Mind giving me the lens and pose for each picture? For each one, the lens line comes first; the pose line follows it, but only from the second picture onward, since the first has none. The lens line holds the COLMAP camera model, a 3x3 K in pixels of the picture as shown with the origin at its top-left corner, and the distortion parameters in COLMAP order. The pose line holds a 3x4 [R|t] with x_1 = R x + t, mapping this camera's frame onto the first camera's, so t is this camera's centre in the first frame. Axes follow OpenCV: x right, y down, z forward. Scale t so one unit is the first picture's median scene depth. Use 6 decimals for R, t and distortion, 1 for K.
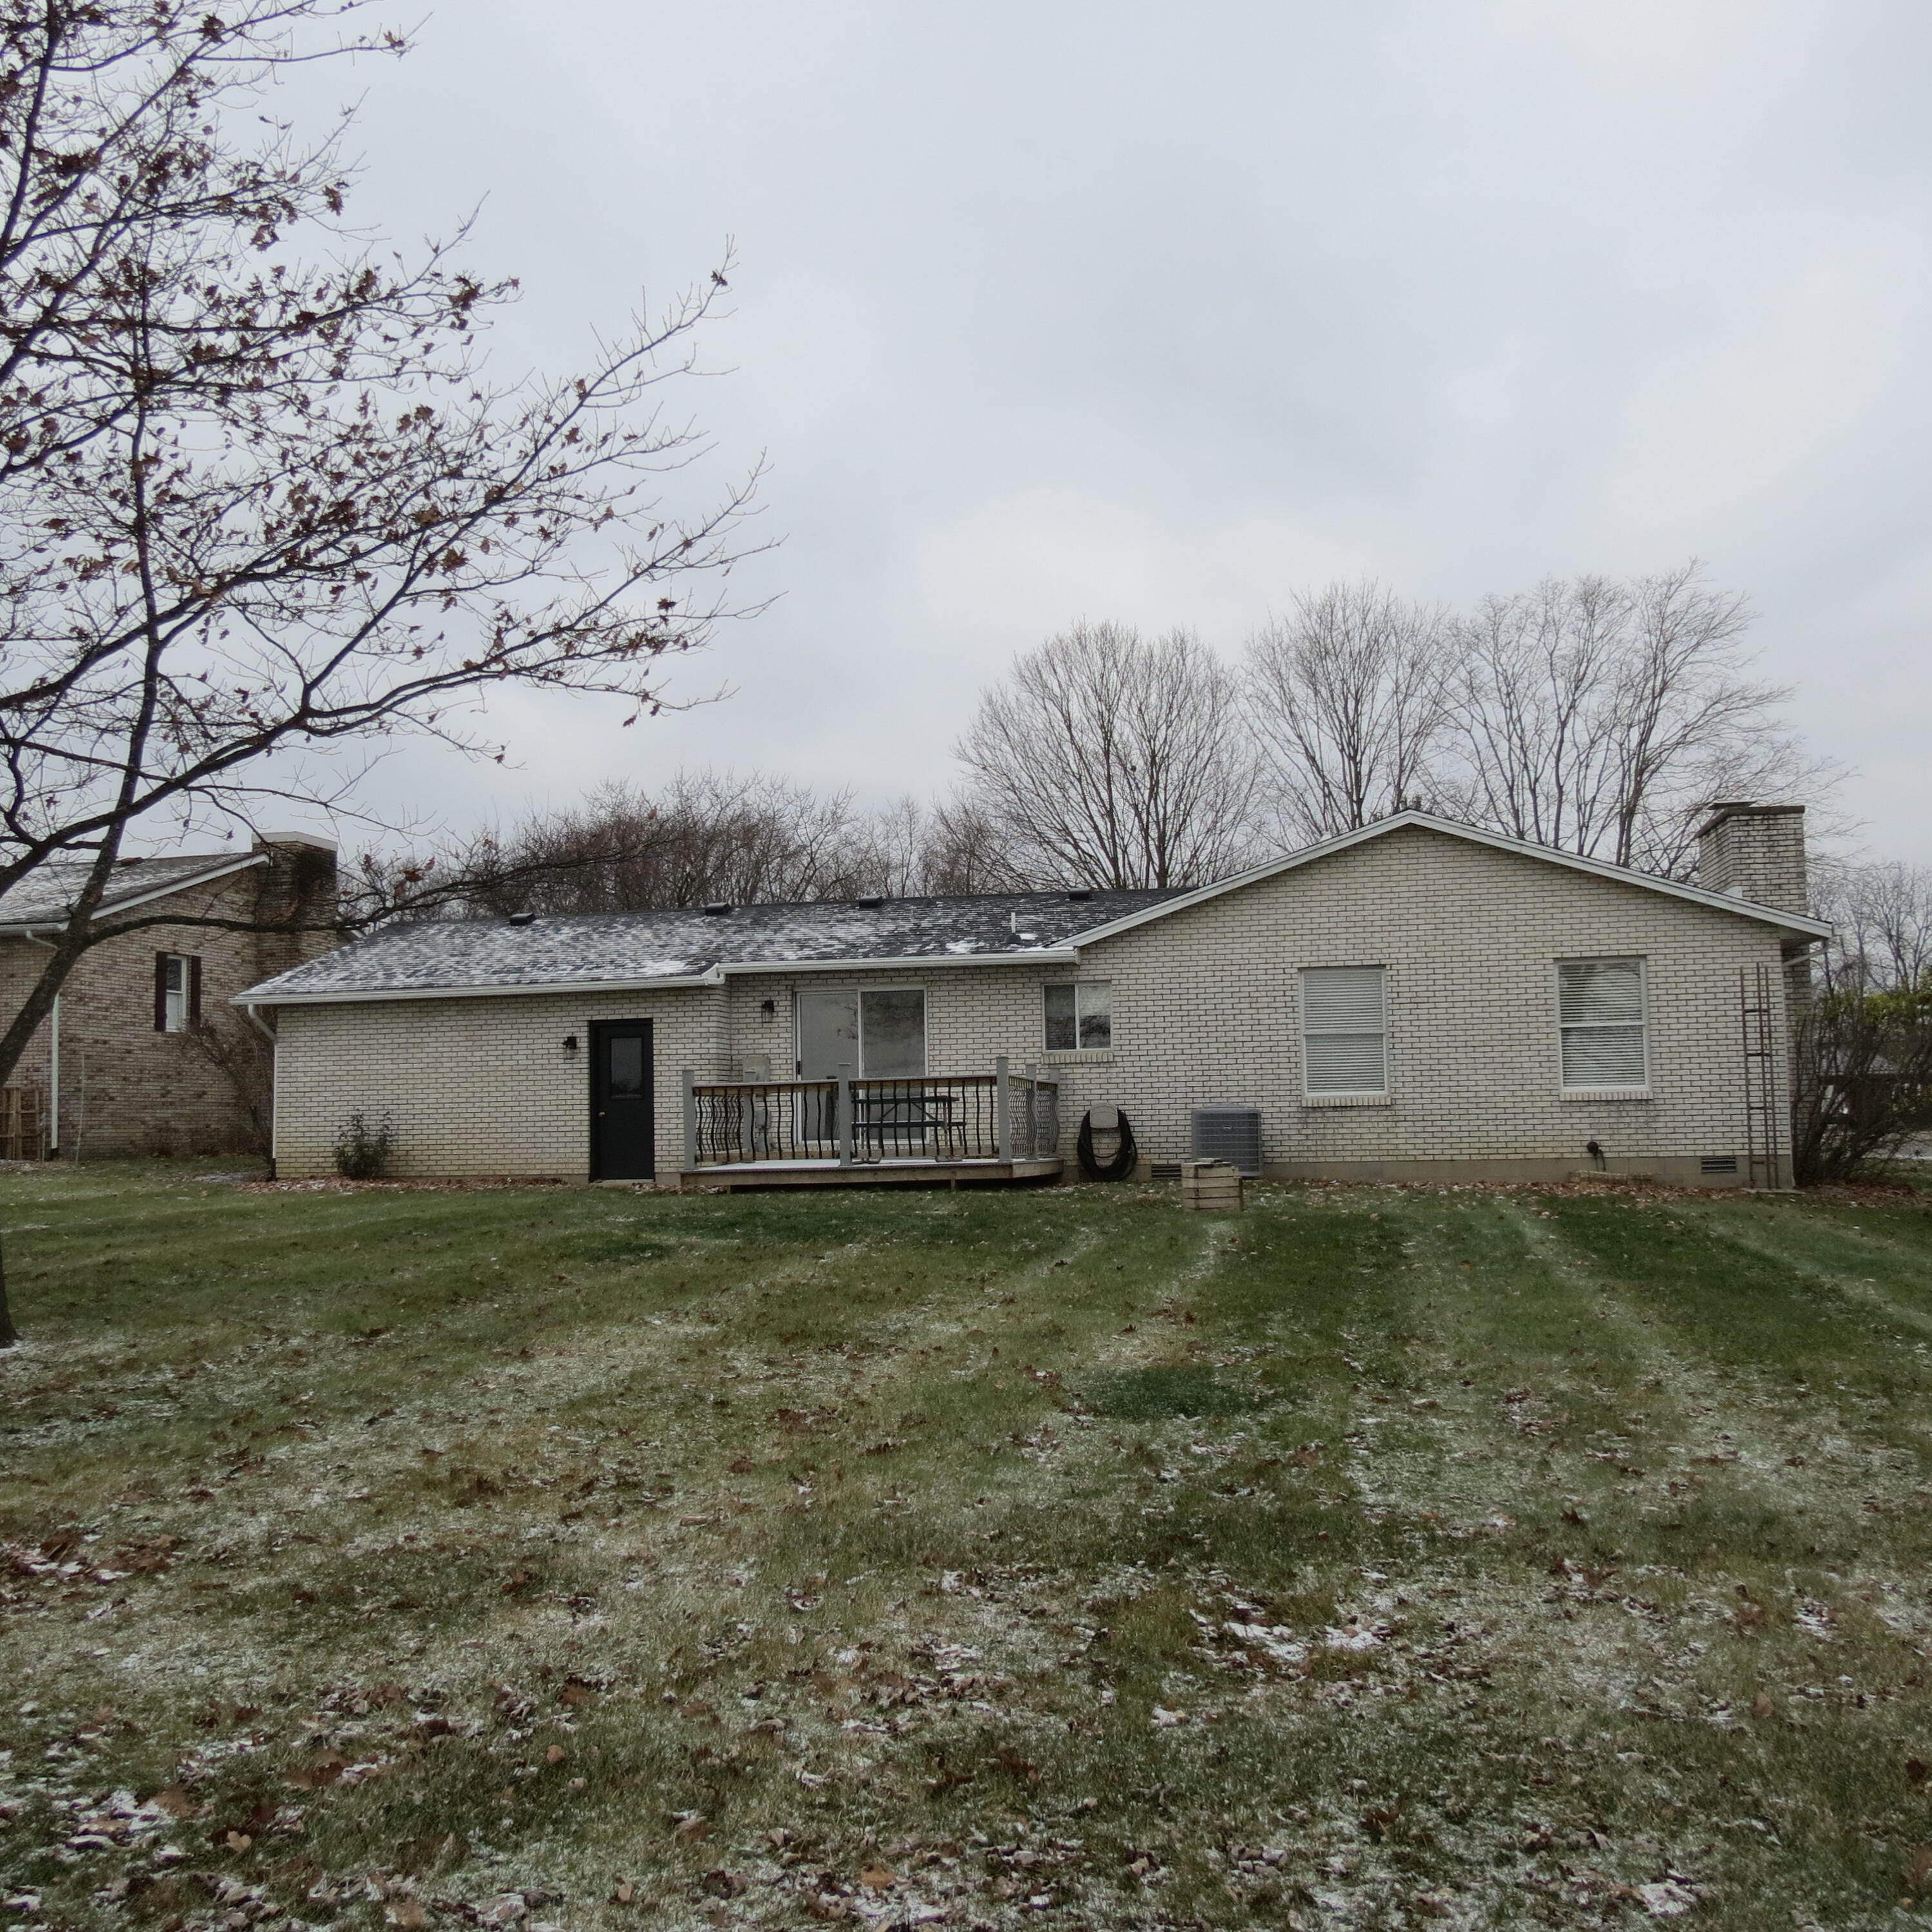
lens RADIAL K [[1844.6, 0, 966.0], [0, 1844.6, 966.0], [0, 0, 1]] dist [-0.062199, 0.058046]
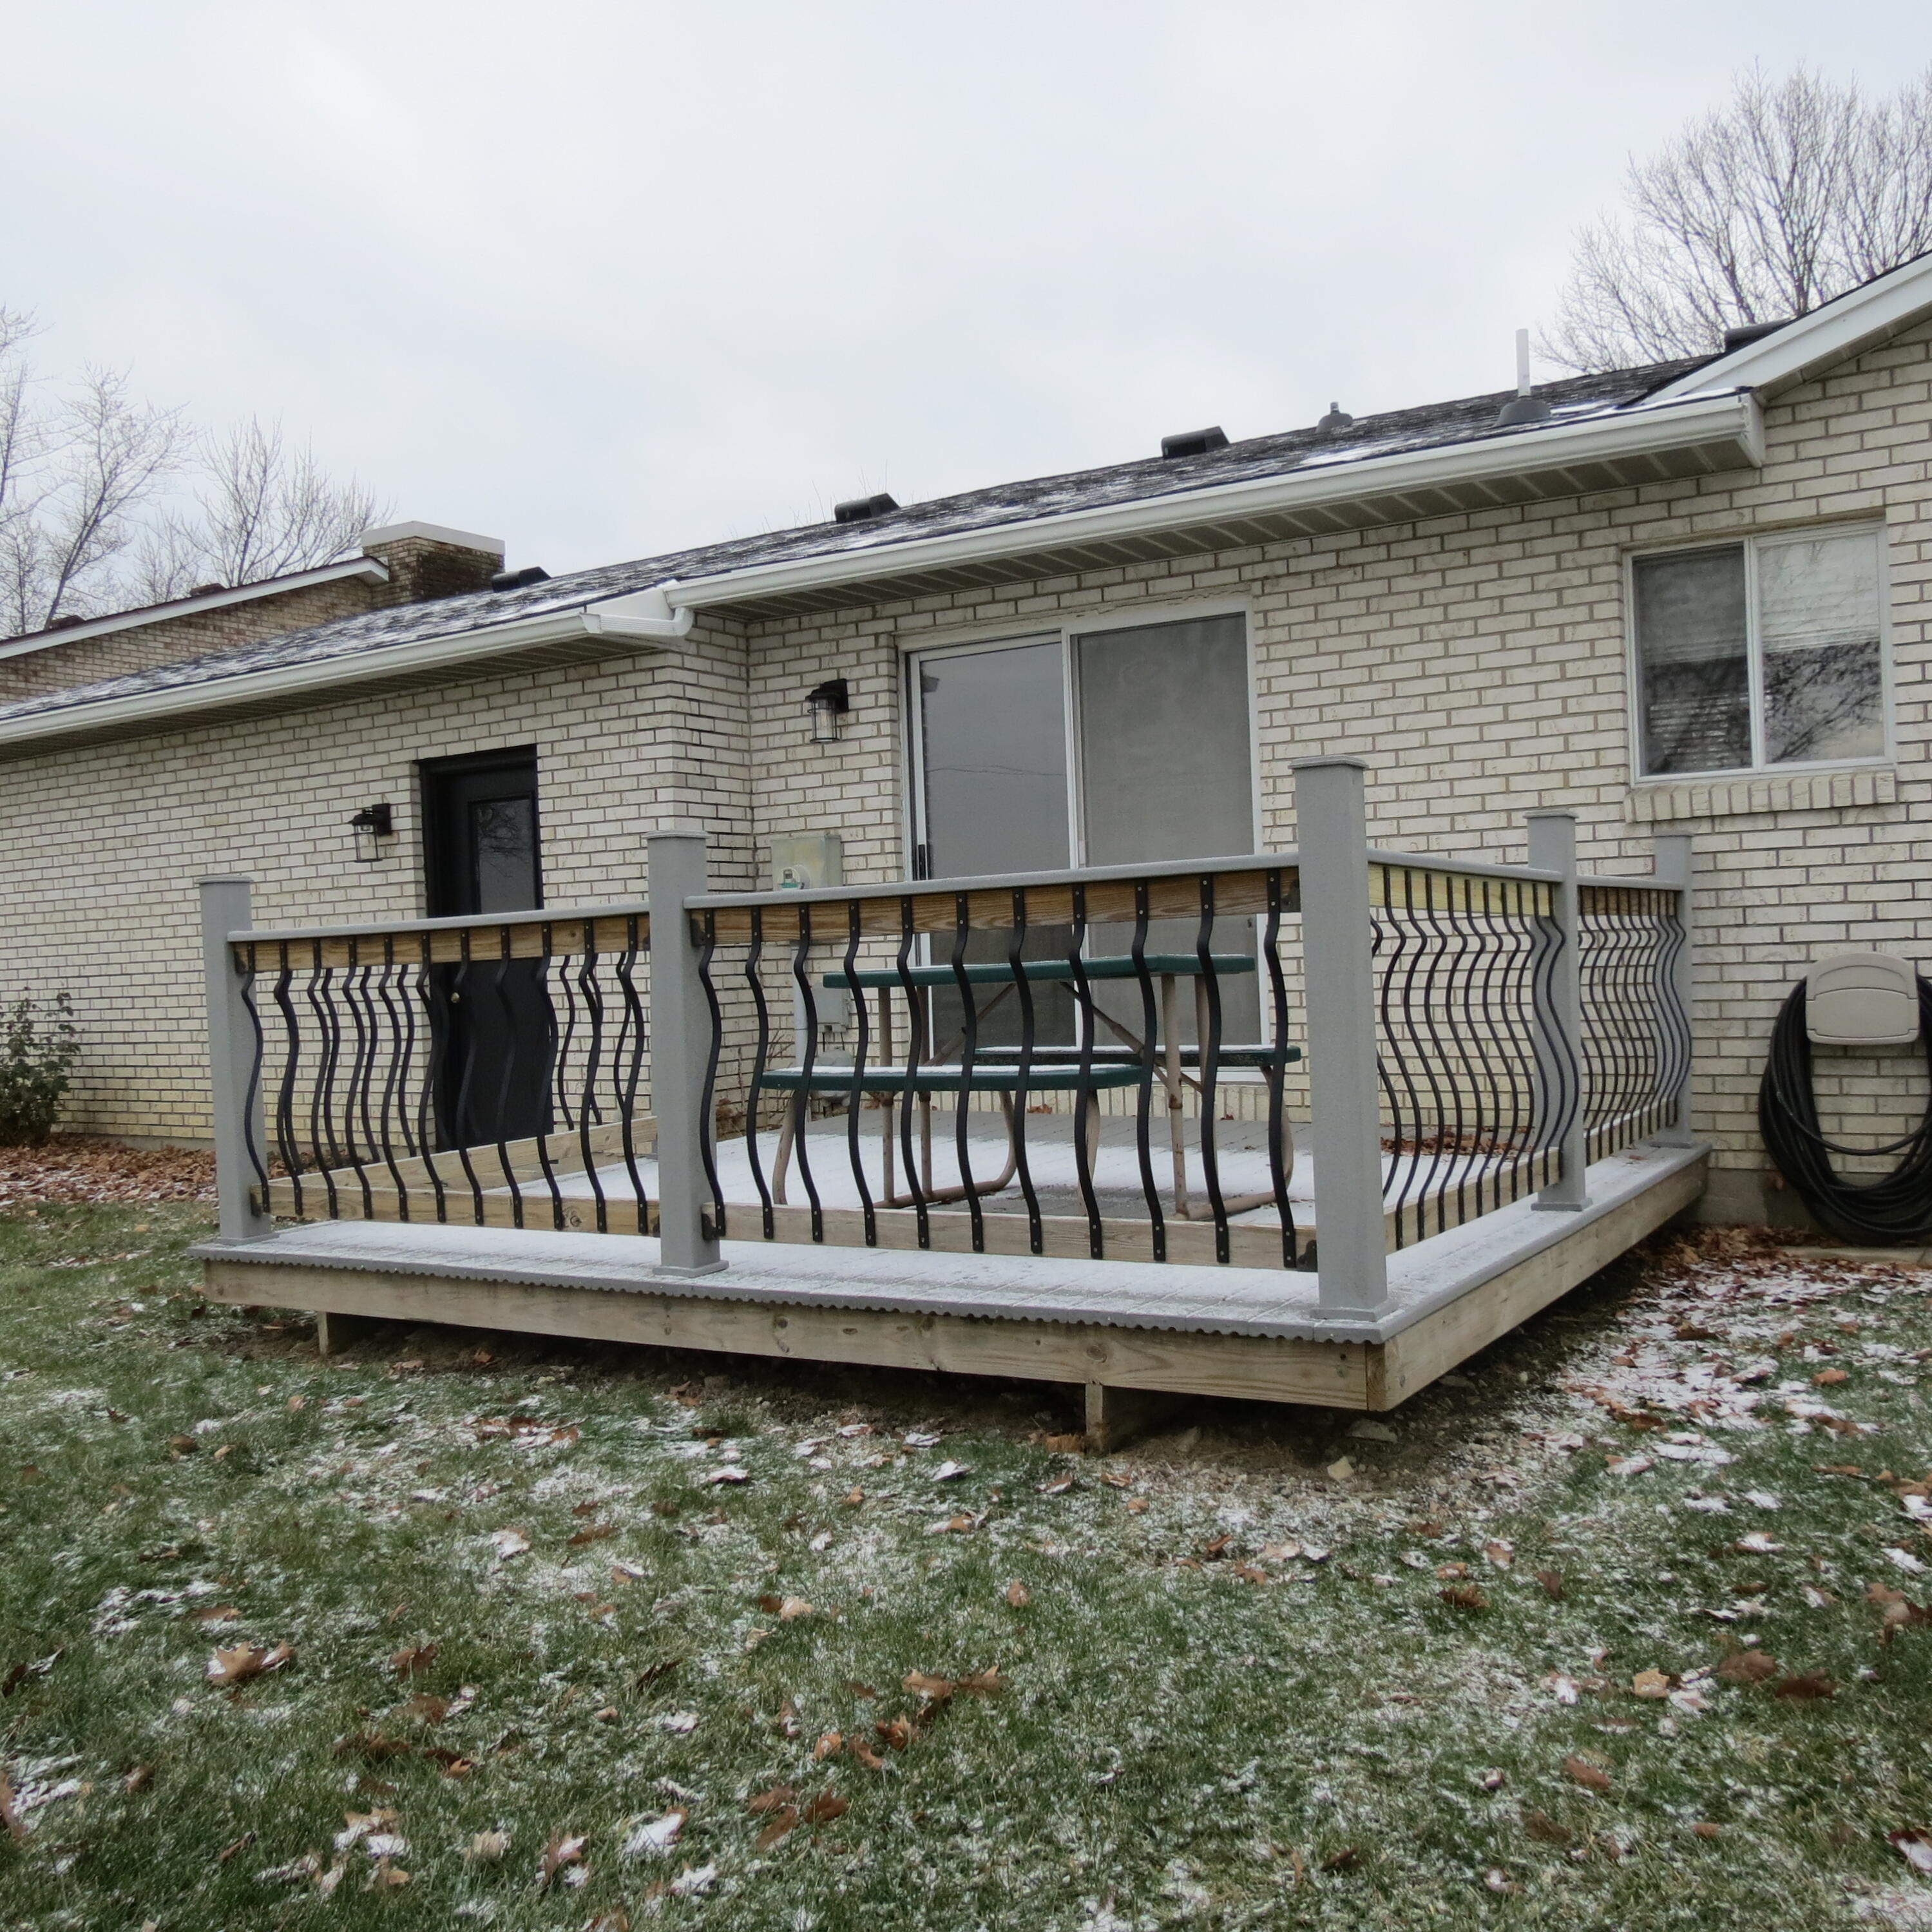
lens RADIAL K [[1844.6, 0, 966.0], [0, 1844.6, 966.0], [0, 0, 1]] dist [-0.062199, 0.058046]
pose [[0.939803, -0.014233, -0.341420, 0.040885], [0.049864, 0.994149, 0.095815, 0.042357], [0.338059, -0.107071, 0.935014, 0.679751]]
